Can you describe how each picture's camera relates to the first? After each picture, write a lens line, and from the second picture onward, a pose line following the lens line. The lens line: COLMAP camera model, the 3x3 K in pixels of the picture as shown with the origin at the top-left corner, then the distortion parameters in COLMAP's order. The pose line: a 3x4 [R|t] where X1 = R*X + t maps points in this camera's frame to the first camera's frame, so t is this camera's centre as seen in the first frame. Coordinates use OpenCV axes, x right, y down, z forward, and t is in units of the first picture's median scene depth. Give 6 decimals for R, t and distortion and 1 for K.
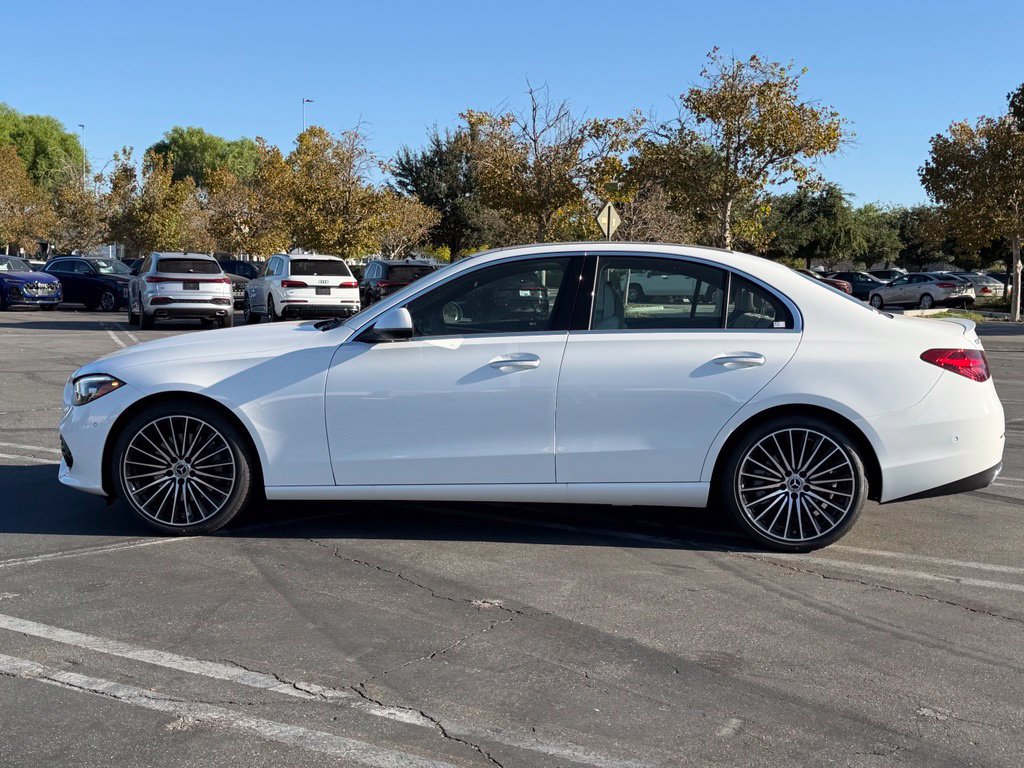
lens RADIAL K [[1165.9, 0, 513.4], [0, 1165.9, 382.8], [0, 0, 1]] dist [0.090320, 0.000000]
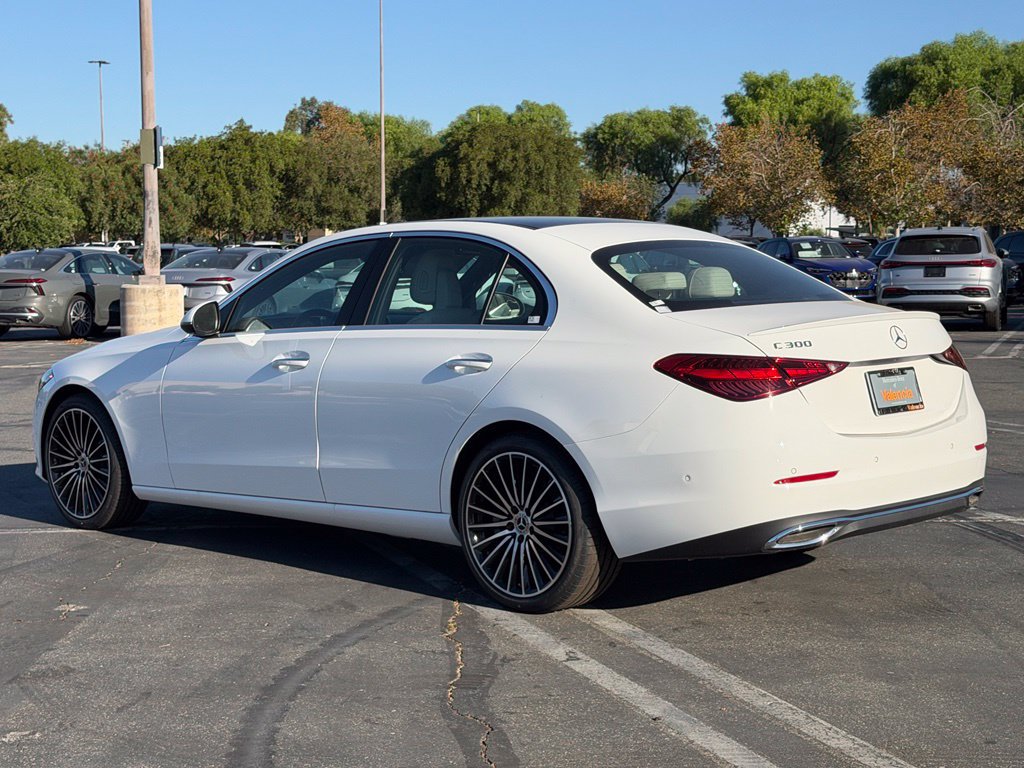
lens RADIAL K [[1622.6, 0, 497.6], [0, 1622.6, 399.5], [0, 0, 1]] dist [0.129344, 0.000000]
pose [[0.777568, 0.034655, -0.627843, 0.899191], [-0.037389, 0.999262, 0.008851, -0.005586], [0.627687, 0.016592, 0.778289, 0.143297]]
